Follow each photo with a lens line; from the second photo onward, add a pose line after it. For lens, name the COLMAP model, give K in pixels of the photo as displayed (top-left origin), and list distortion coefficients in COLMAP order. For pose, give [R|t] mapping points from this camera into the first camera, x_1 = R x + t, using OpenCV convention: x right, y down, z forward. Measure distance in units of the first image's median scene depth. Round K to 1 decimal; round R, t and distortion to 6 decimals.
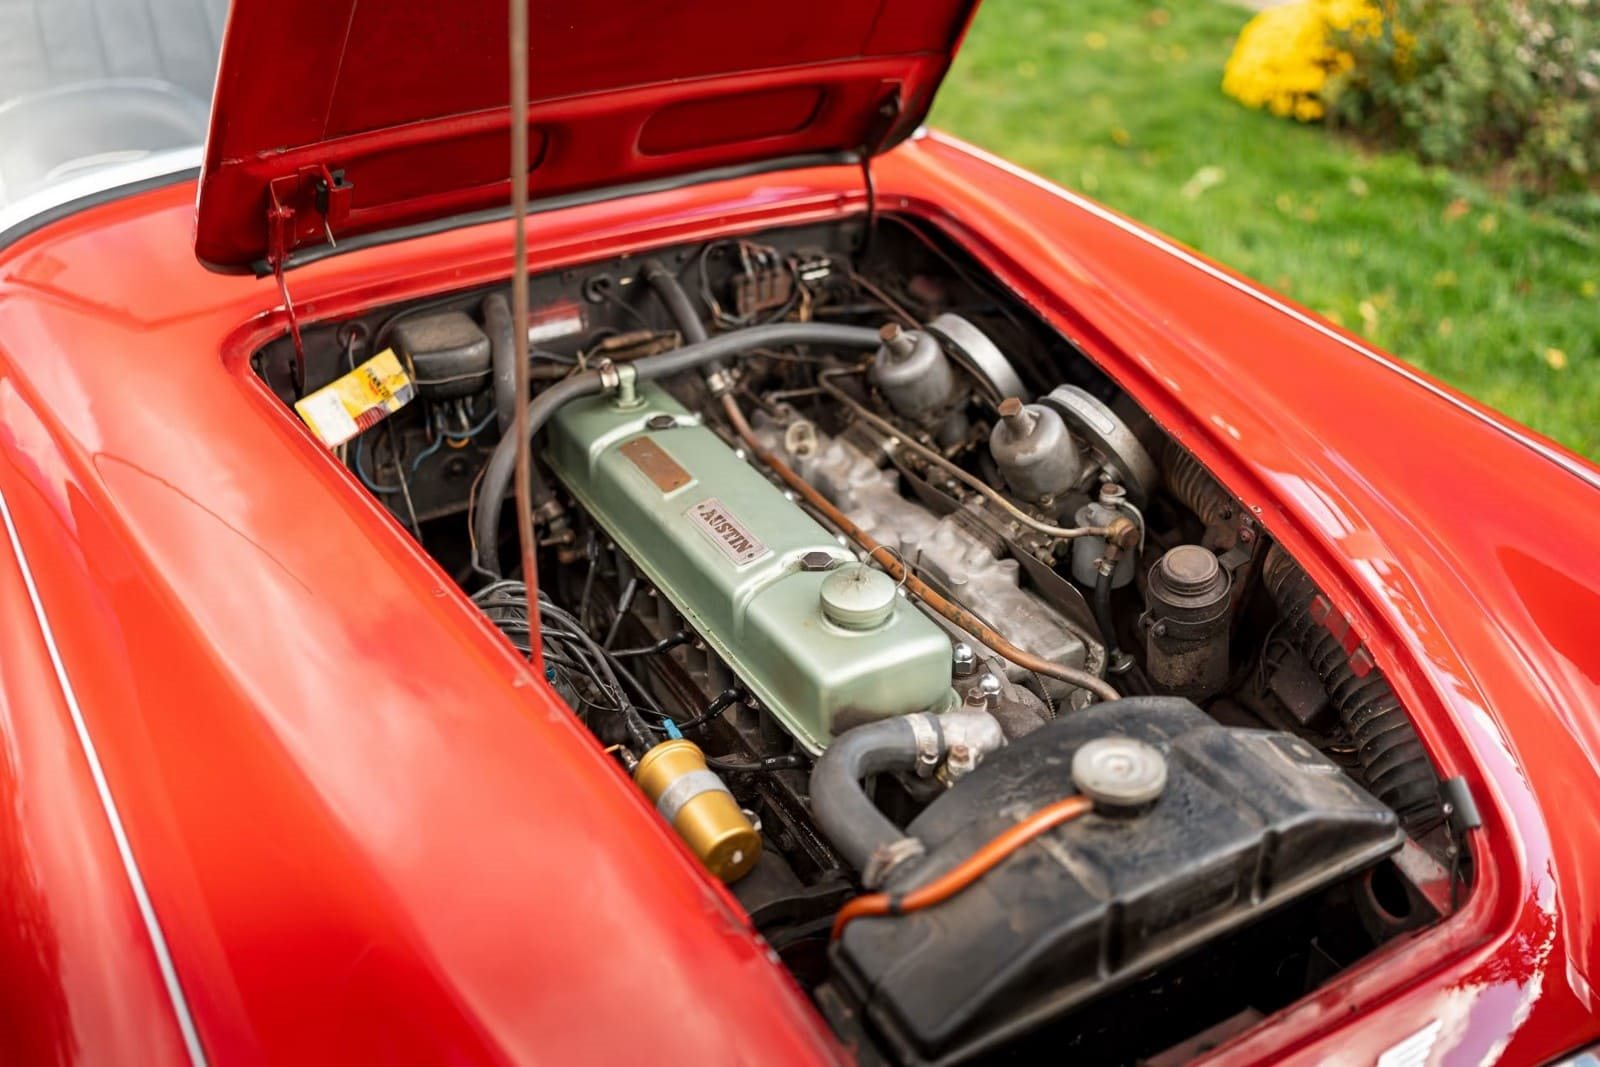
lens RADIAL K [[1503.3, 0, 796.6], [0, 1503.3, 534.4], [0, 0, 1]] dist [0.002254, 0.000000]
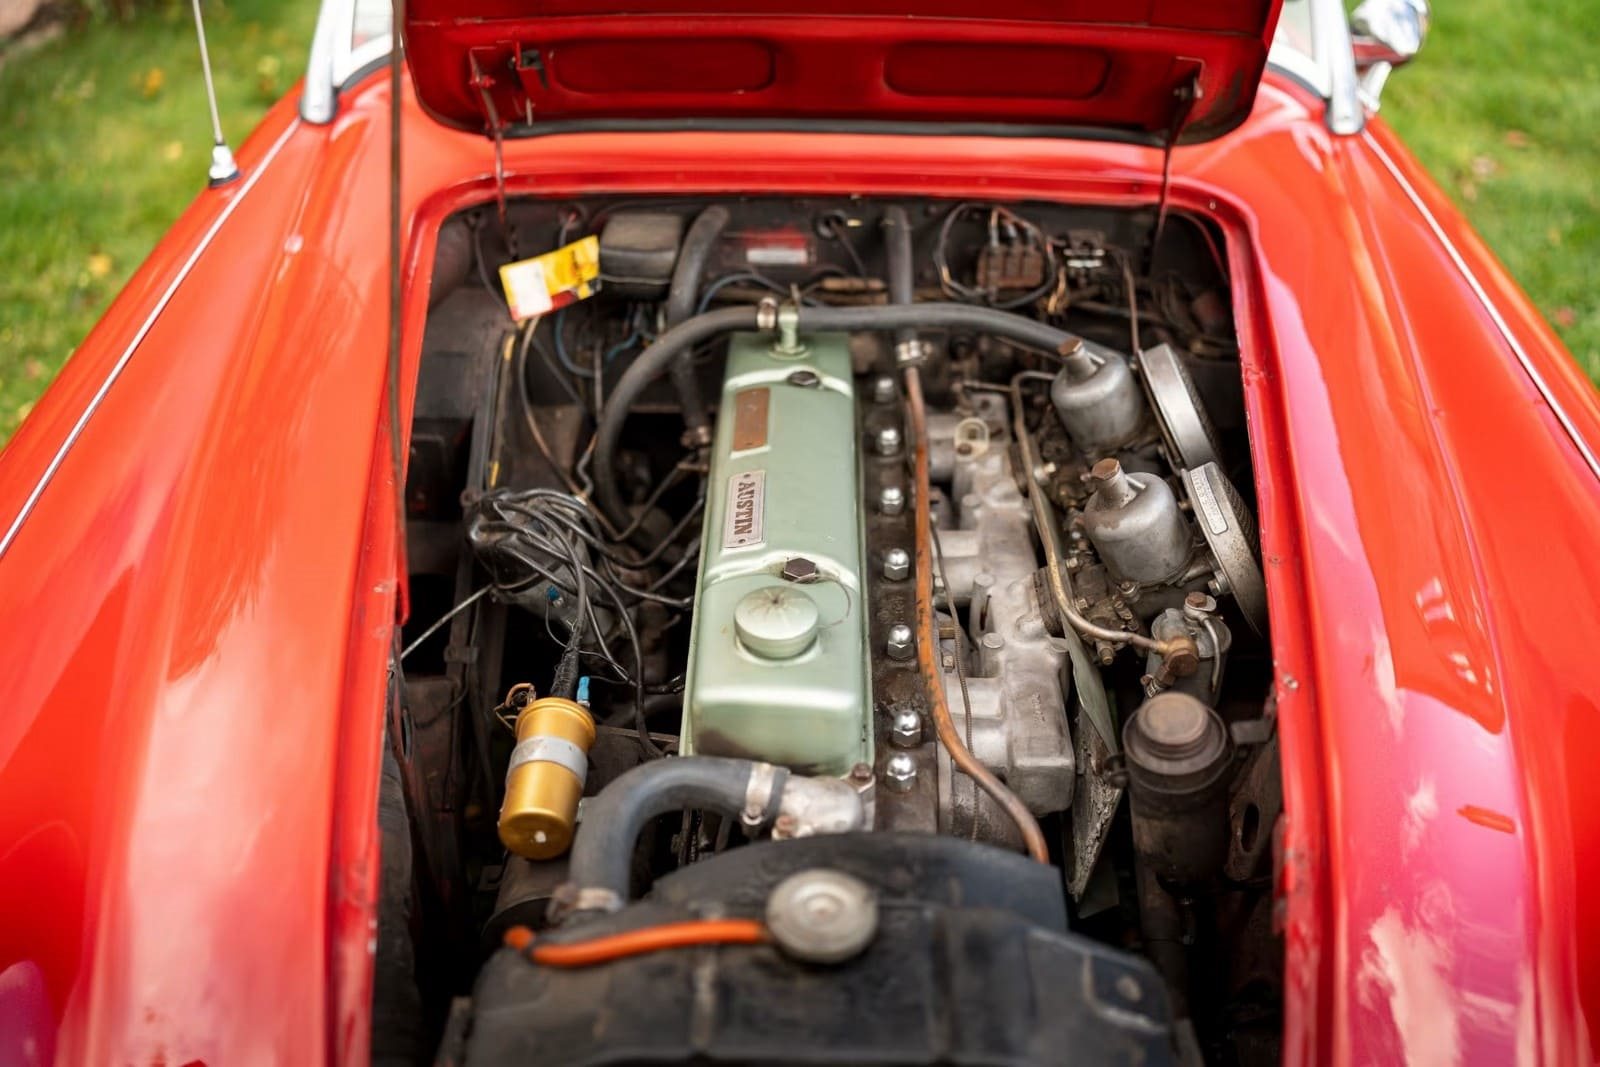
lens RADIAL K [[1503.3, 0, 799.9], [0, 1503.3, 533.6], [0, 0, 1]] dist [0.002254, 0.000000]
pose [[0.860518, 0.304245, -0.408588, 0.315075], [-0.278389, 0.952561, 0.122993, -0.095348], [0.426625, 0.007908, 0.904394, 0.151627]]
